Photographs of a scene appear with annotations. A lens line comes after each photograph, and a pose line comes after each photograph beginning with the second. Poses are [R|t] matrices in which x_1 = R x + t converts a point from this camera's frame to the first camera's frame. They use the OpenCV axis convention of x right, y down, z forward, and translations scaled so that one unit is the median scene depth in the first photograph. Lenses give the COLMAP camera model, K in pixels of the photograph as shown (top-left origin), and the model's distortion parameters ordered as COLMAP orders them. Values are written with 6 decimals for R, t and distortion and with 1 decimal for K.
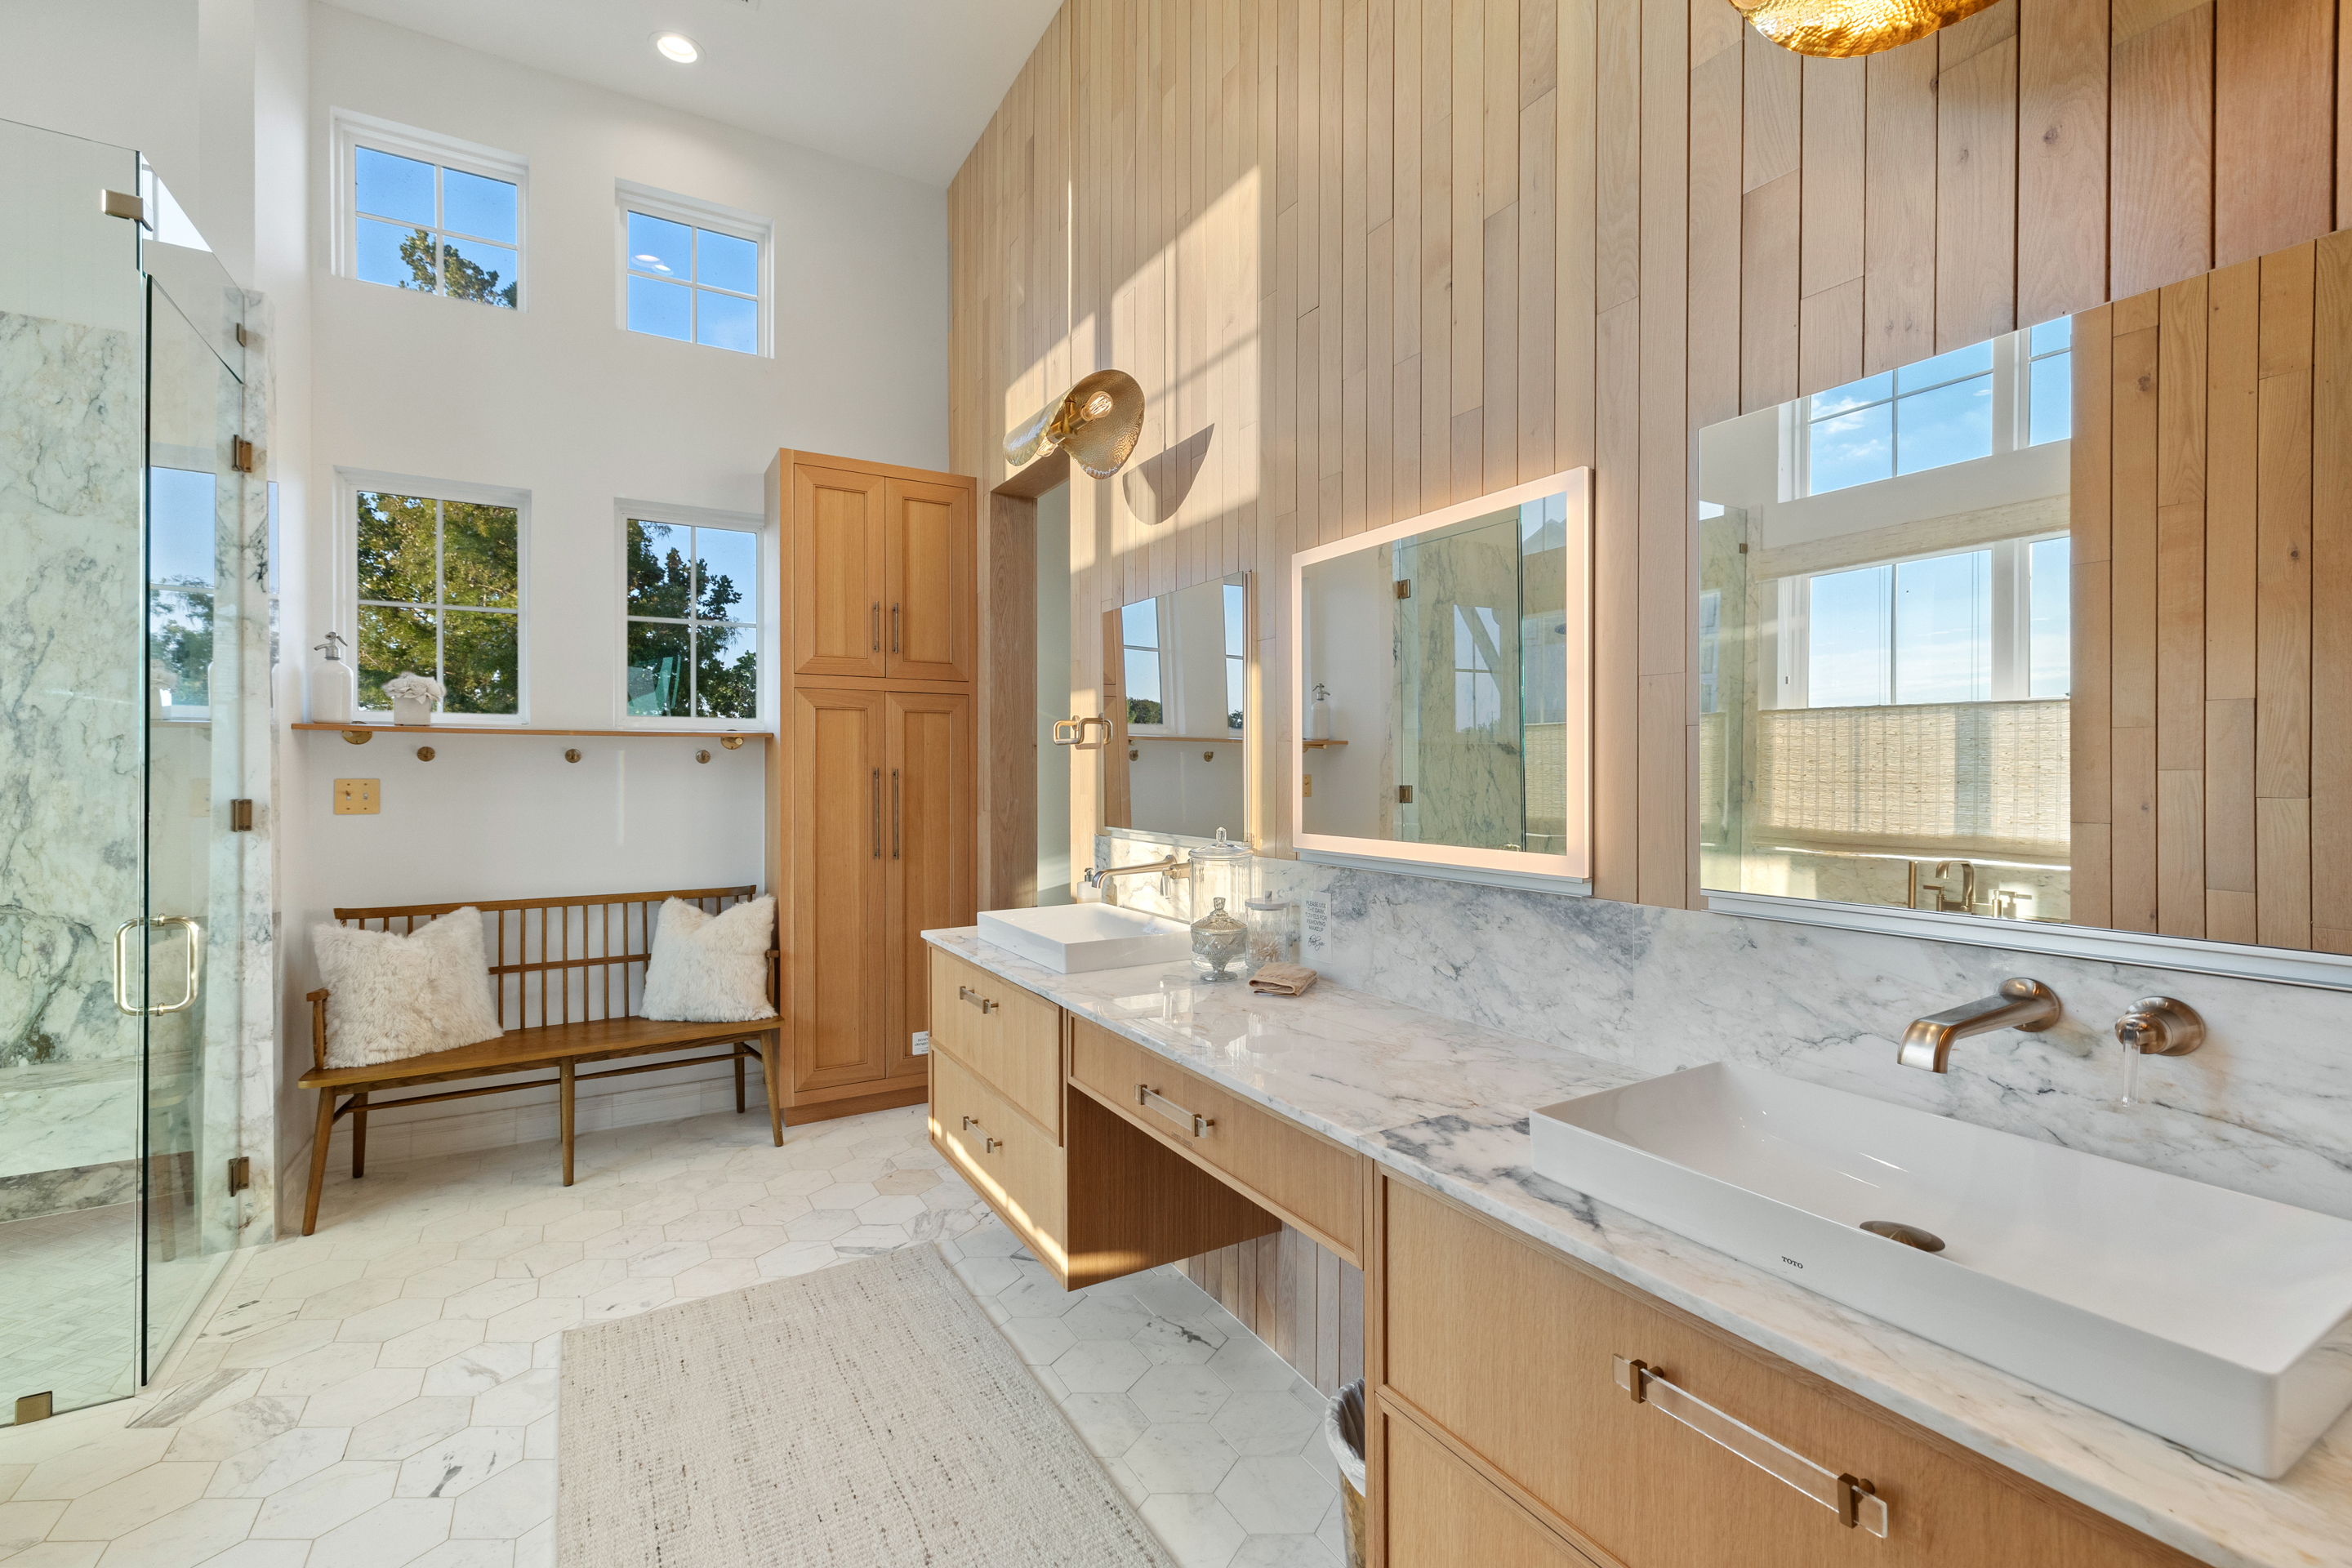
lens RADIAL K [[993.2, 0, 1179.4], [0, 993.2, 773.7], [0, 0, 1]] dist [0.003685, -0.000109]
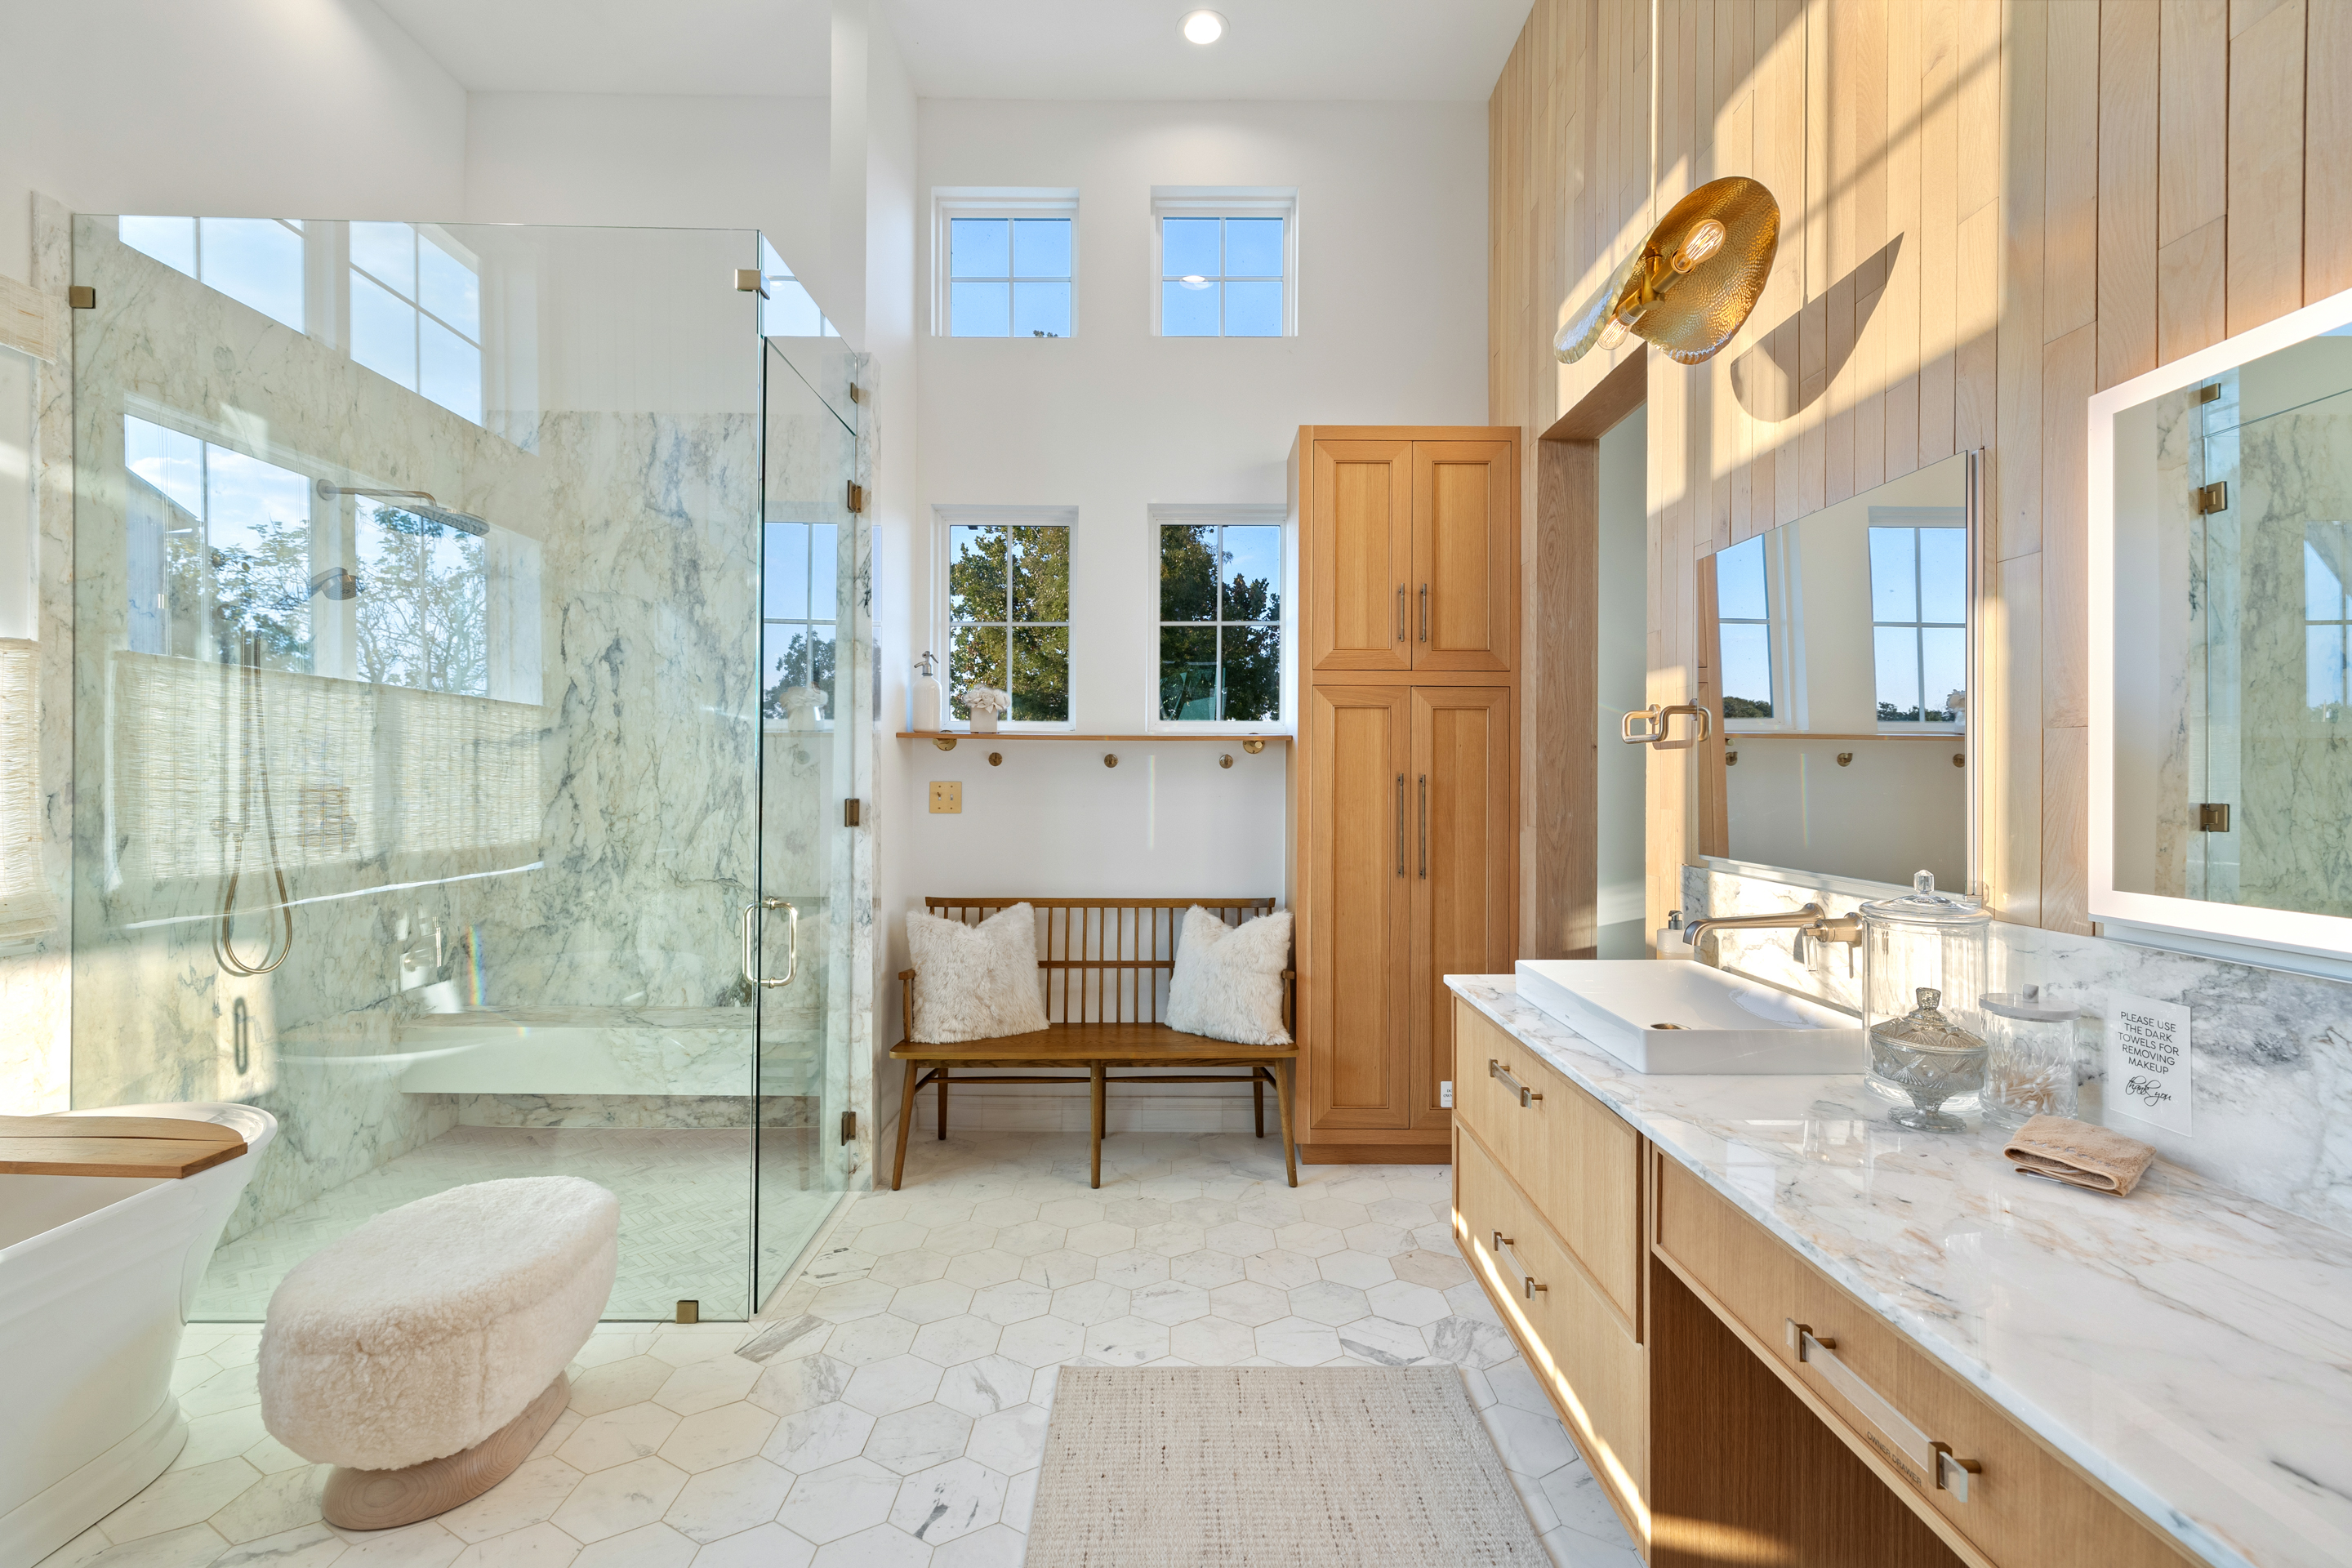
lens RADIAL K [[993.2, 0, 1179.4], [0, 993.2, 773.7], [0, 0, 1]] dist [0.003685, -0.000109]
pose [[0.859302, 0.002896, -0.511461, -0.032259], [-0.006634, 0.999963, -0.005484, 0.000755], [0.511426, 0.008106, 0.859289, 0.195486]]
